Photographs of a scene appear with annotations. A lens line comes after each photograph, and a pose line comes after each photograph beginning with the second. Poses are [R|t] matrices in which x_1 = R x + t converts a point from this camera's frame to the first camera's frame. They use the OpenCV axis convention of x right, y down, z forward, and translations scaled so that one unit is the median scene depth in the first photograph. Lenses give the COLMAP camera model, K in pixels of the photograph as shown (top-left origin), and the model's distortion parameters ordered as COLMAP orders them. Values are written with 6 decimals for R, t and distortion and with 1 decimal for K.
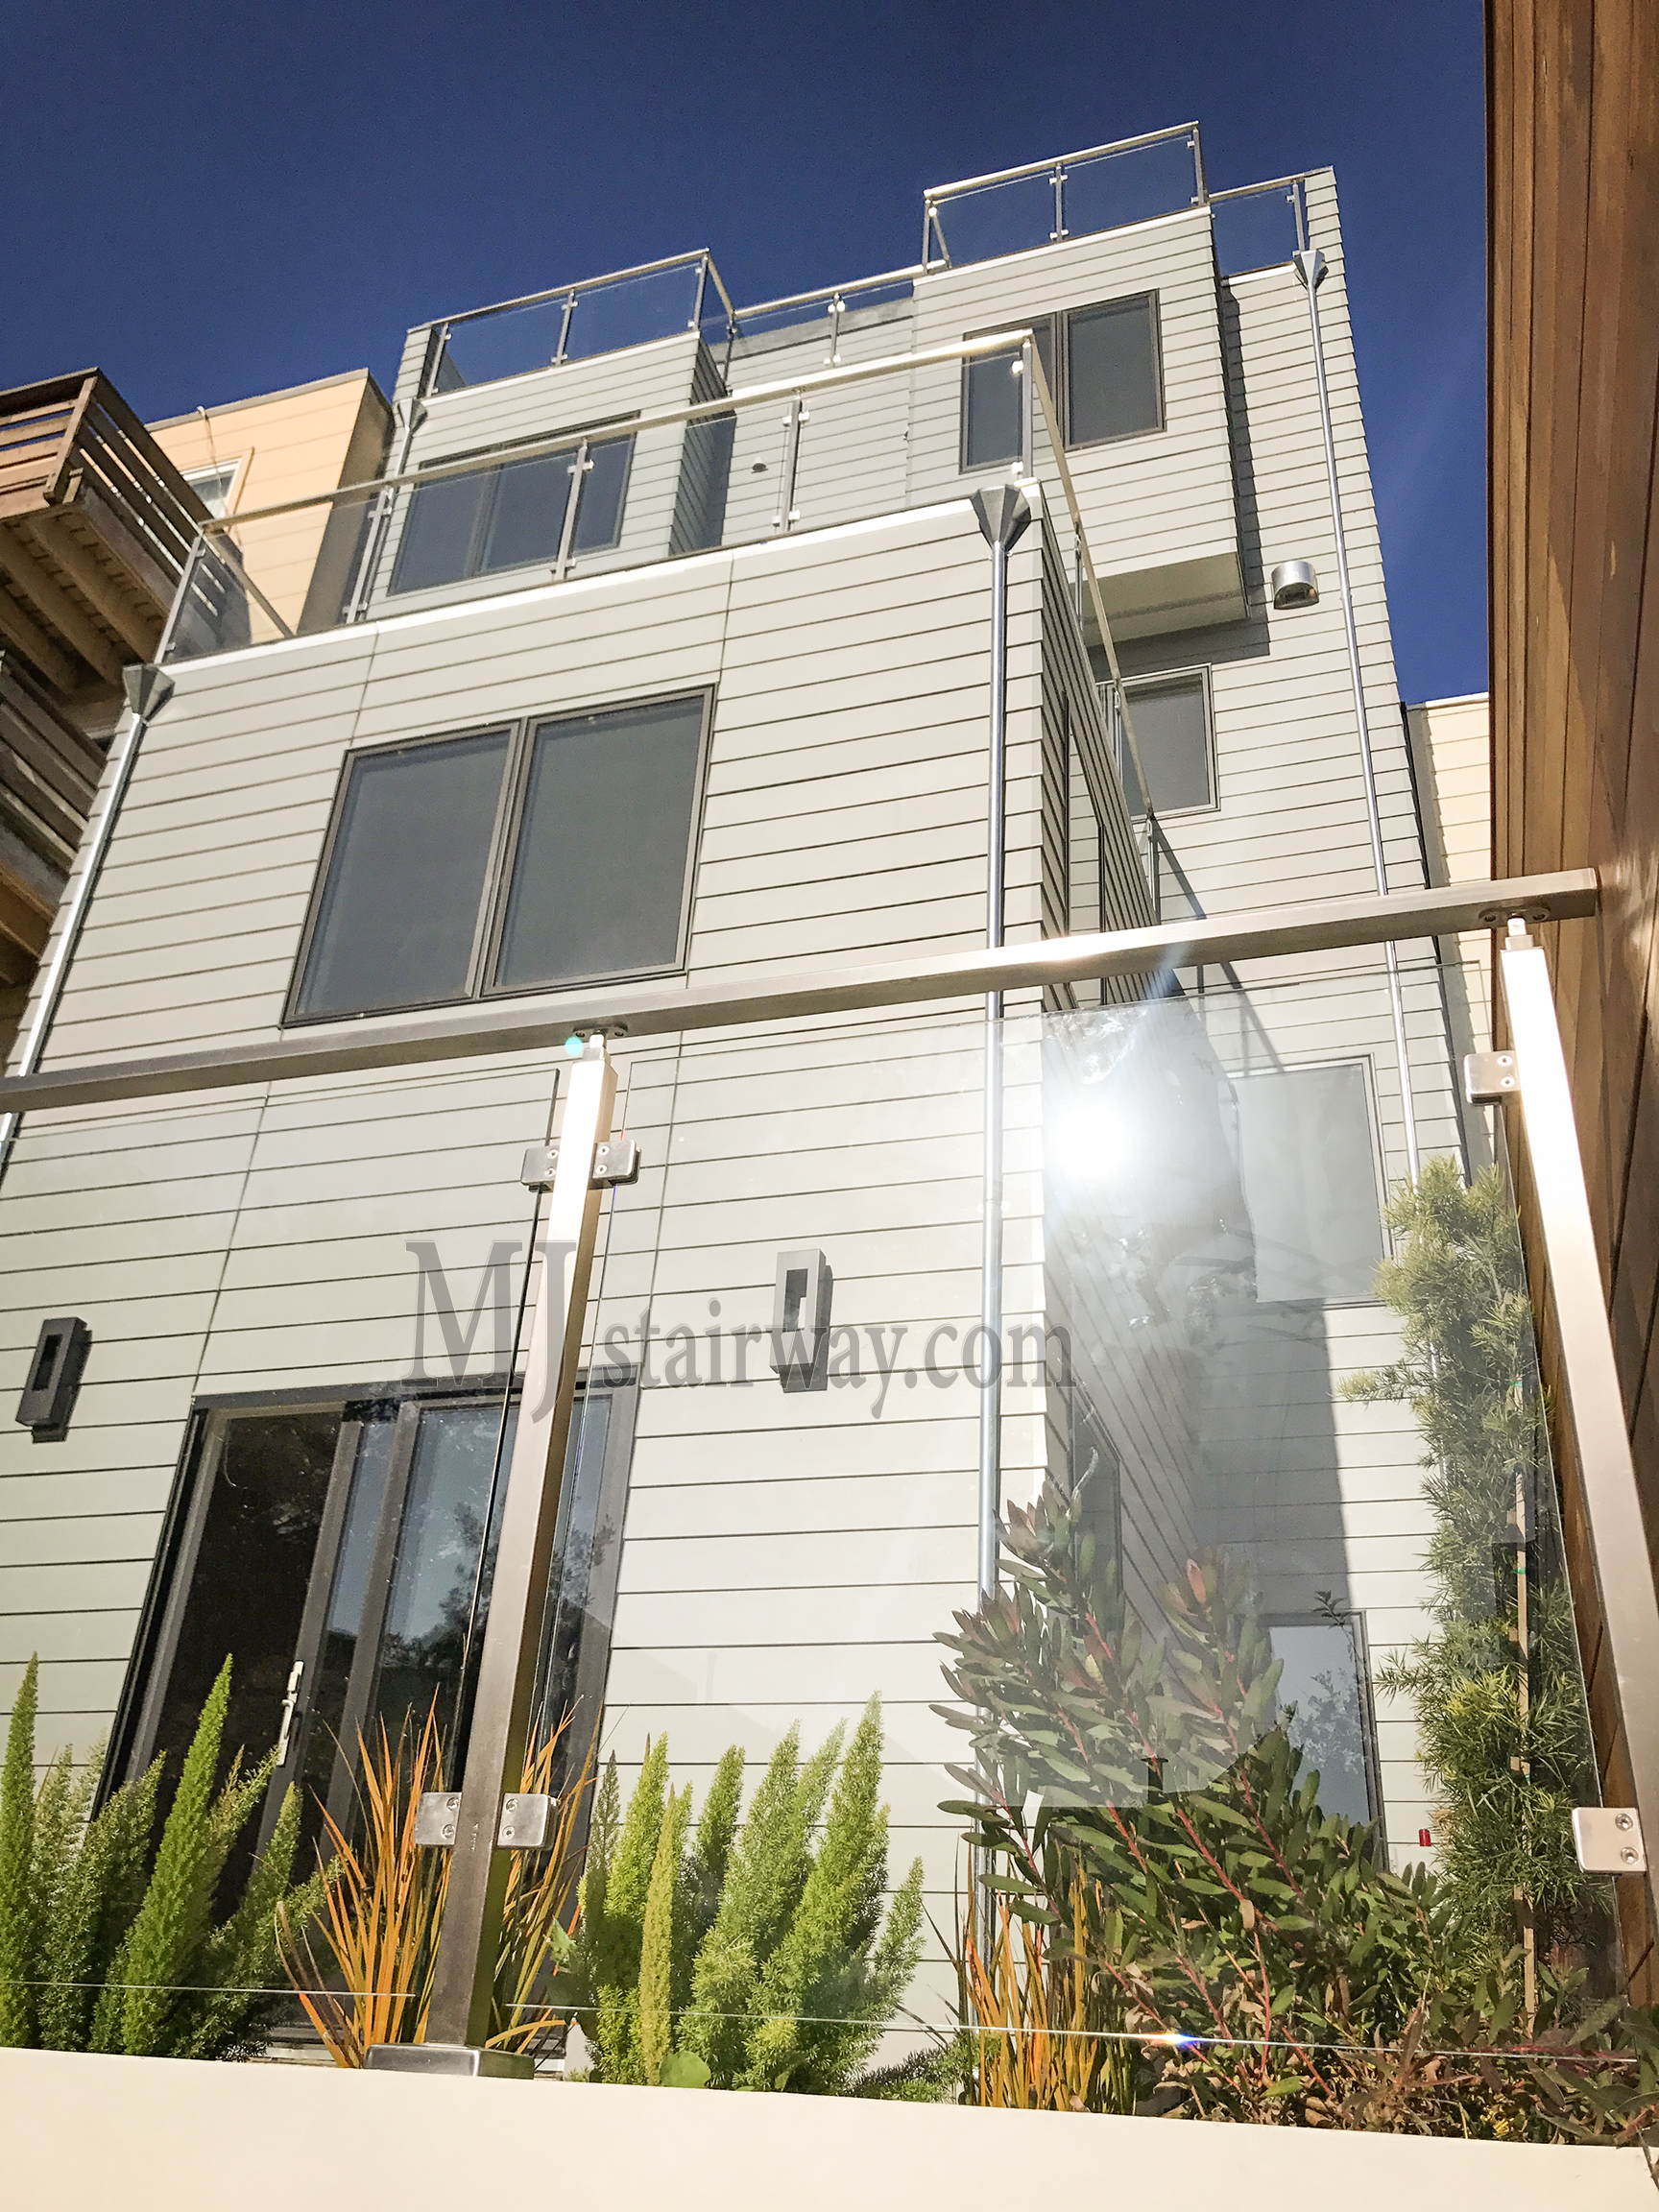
lens RADIAL K [[1816.3, 0, 829.5], [0, 1816.3, 1106.0], [0, 0, 1]] dist [0.024705, -0.006757]
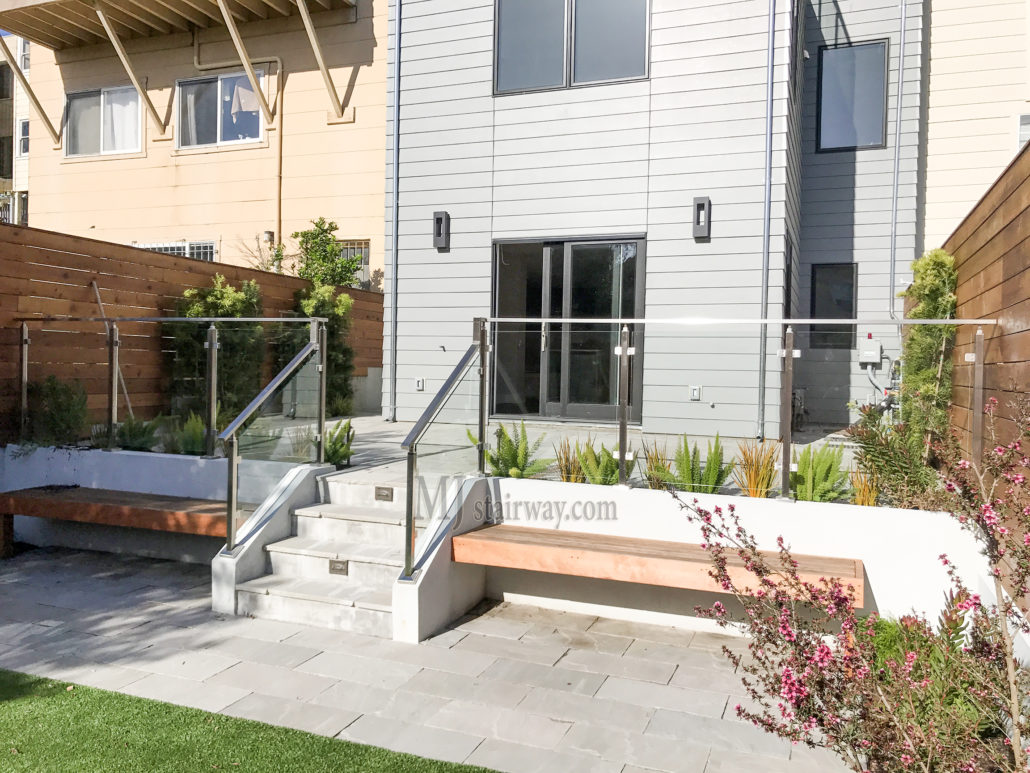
lens RADIAL K [[845.8, 0, 515.0], [0, 845.8, 386.5], [0, 0, 1]] dist [0.024705, -0.006757]
pose [[0.997948, -0.034210, -0.054117, -0.223793], [0.057025, 0.859220, 0.508418, -0.331233], [0.029105, -0.510461, 0.859408, -0.339668]]
